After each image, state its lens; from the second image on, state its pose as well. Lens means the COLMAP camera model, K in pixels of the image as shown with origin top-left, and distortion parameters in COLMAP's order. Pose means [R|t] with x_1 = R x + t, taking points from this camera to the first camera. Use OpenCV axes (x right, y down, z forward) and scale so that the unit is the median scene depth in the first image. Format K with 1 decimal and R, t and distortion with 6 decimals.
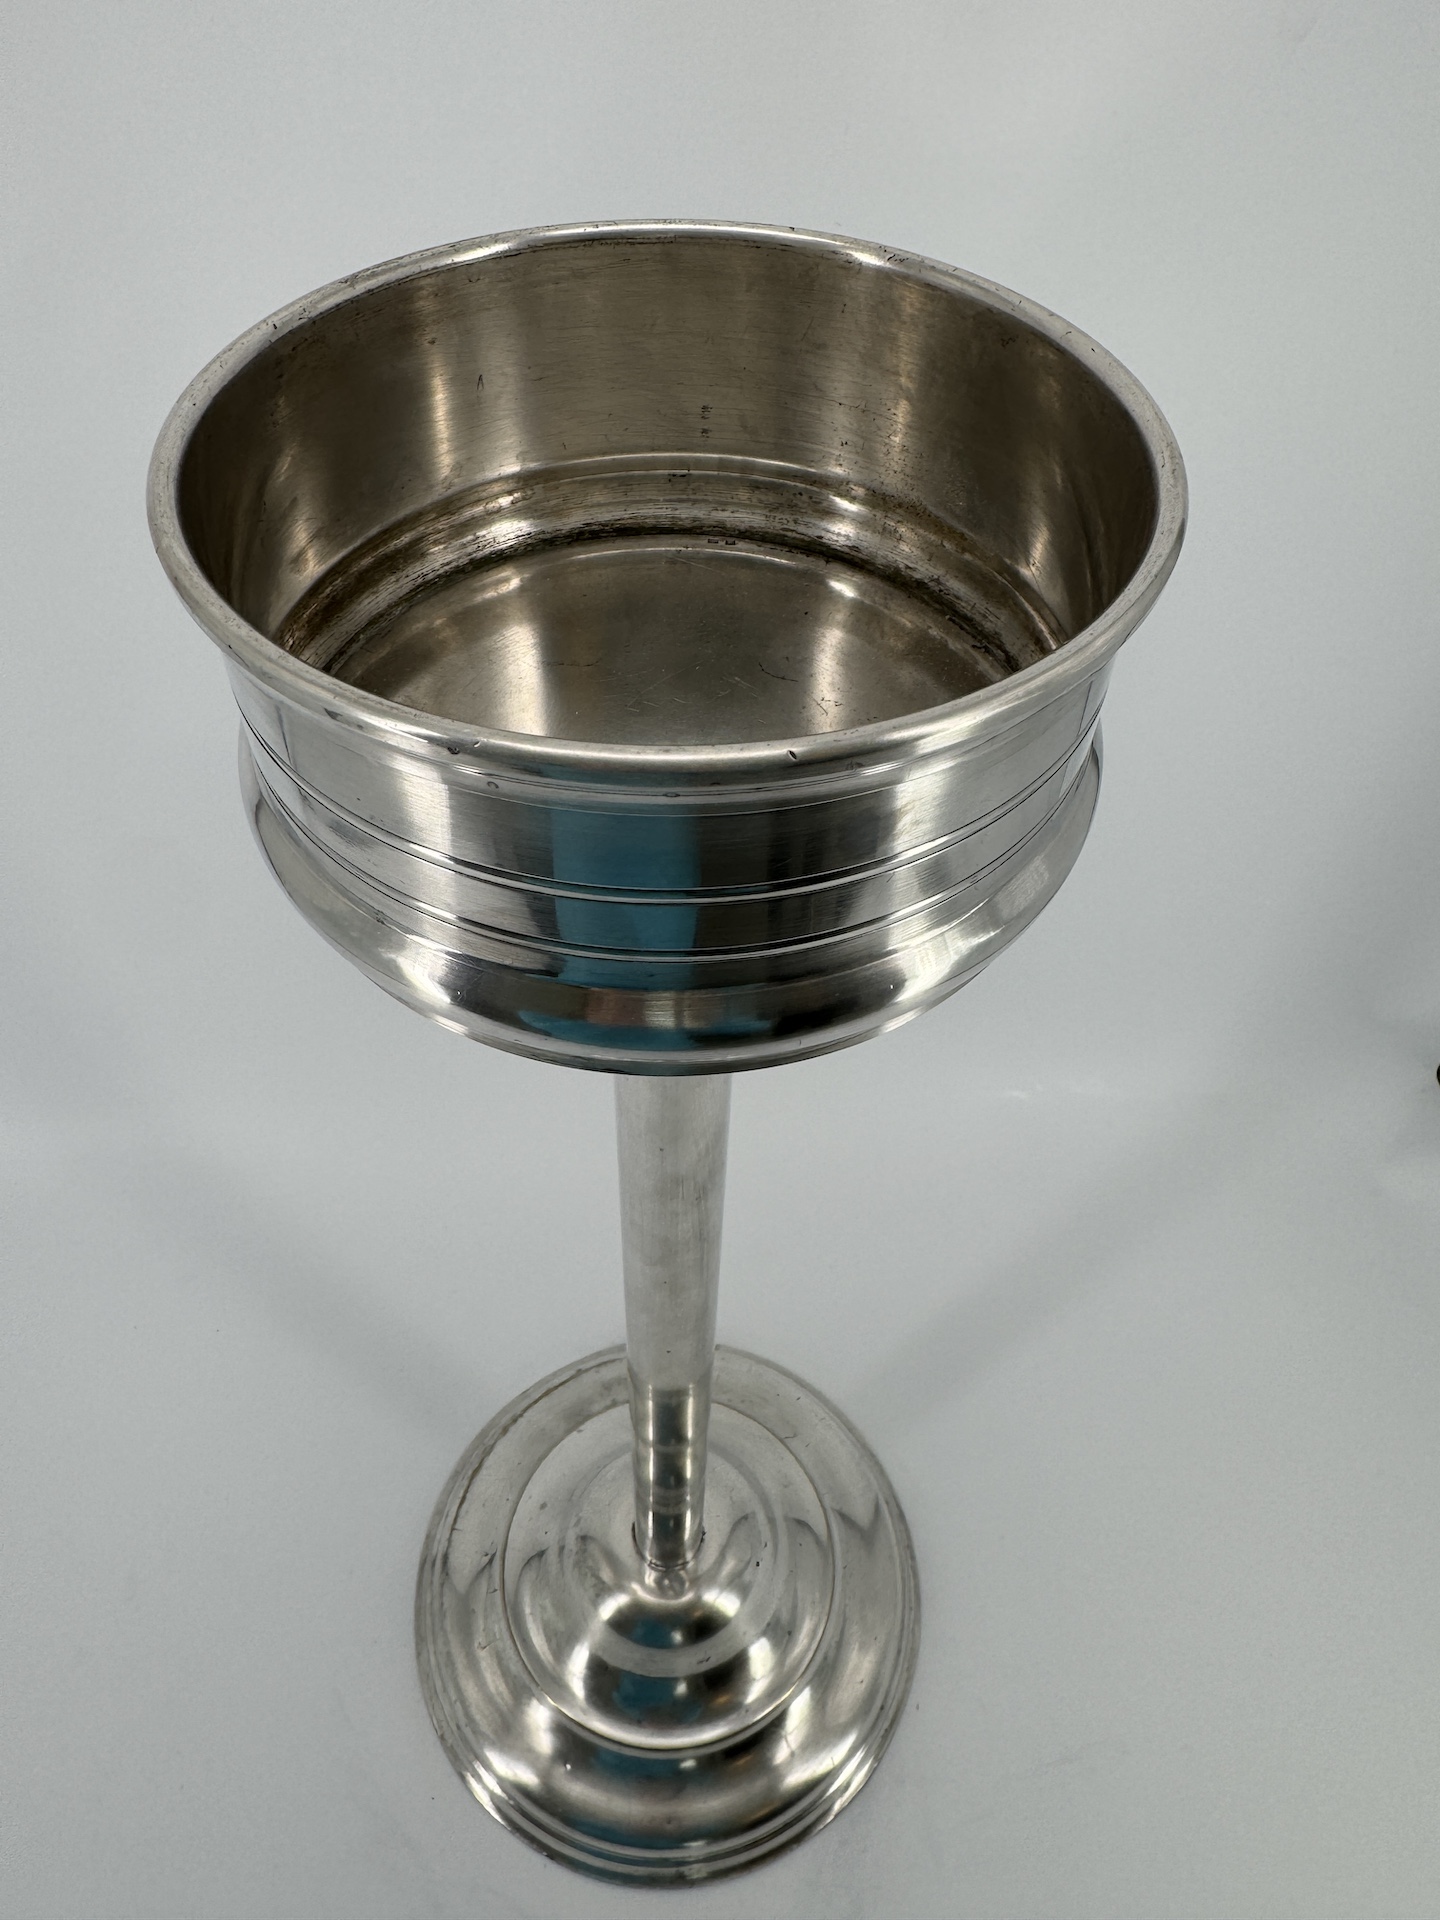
lens RADIAL K [[1364.0, 0, 611.1], [0, 1364.0, 959.0], [0, 0, 1]] dist [-0.000879, -0.002696]
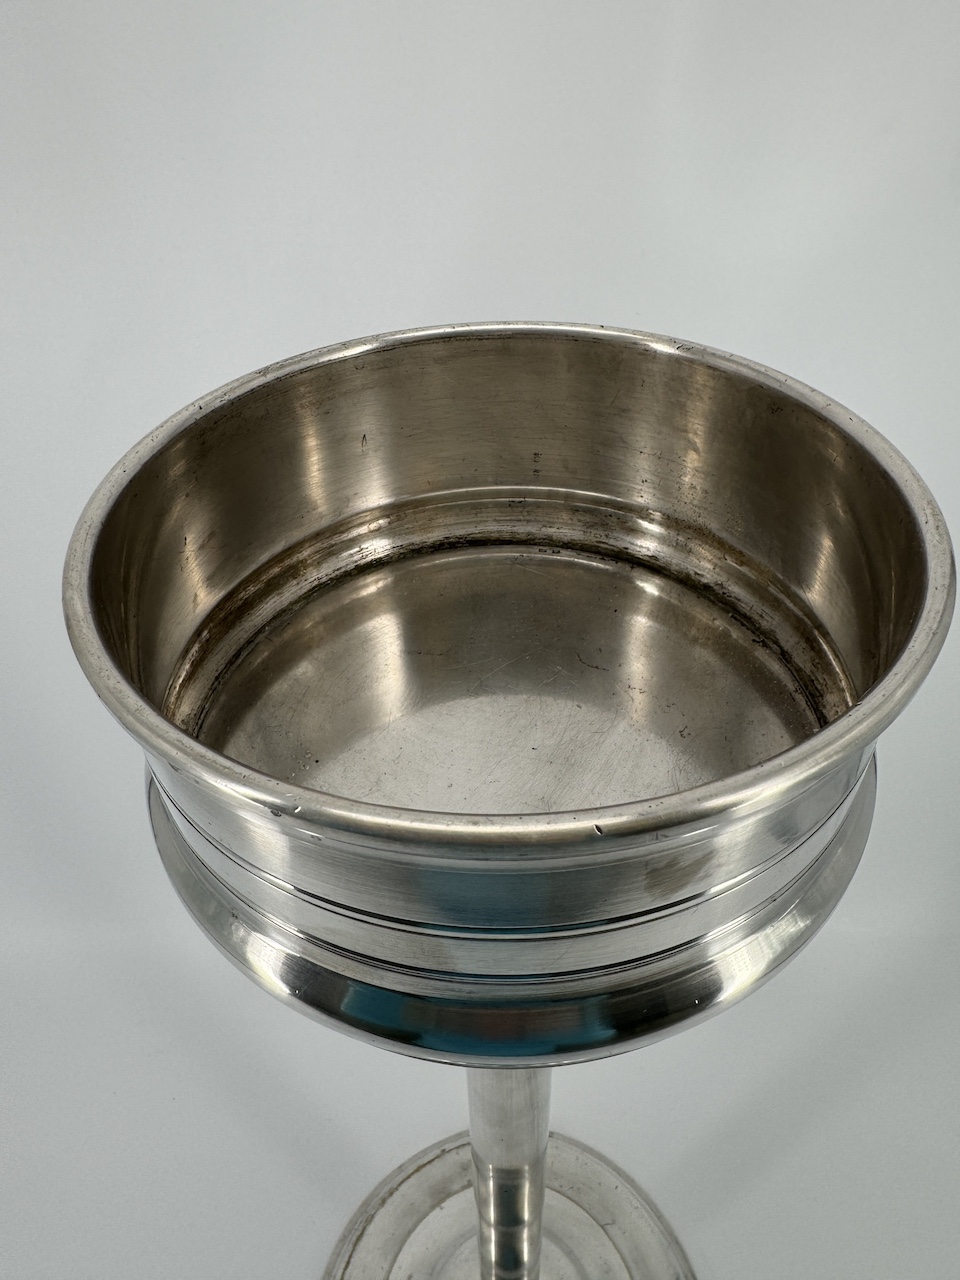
lens RADIAL K [[909.3, 0, 407.4], [0, 909.3, 639.3], [0, 0, 1]] dist [-0.000879, -0.002696]
pose [[0.995940, 0.012223, -0.089180, 0.026162], [-0.024980, 0.989354, -0.143370, -0.101319], [0.086479, 0.145016, 0.985643, 0.155020]]
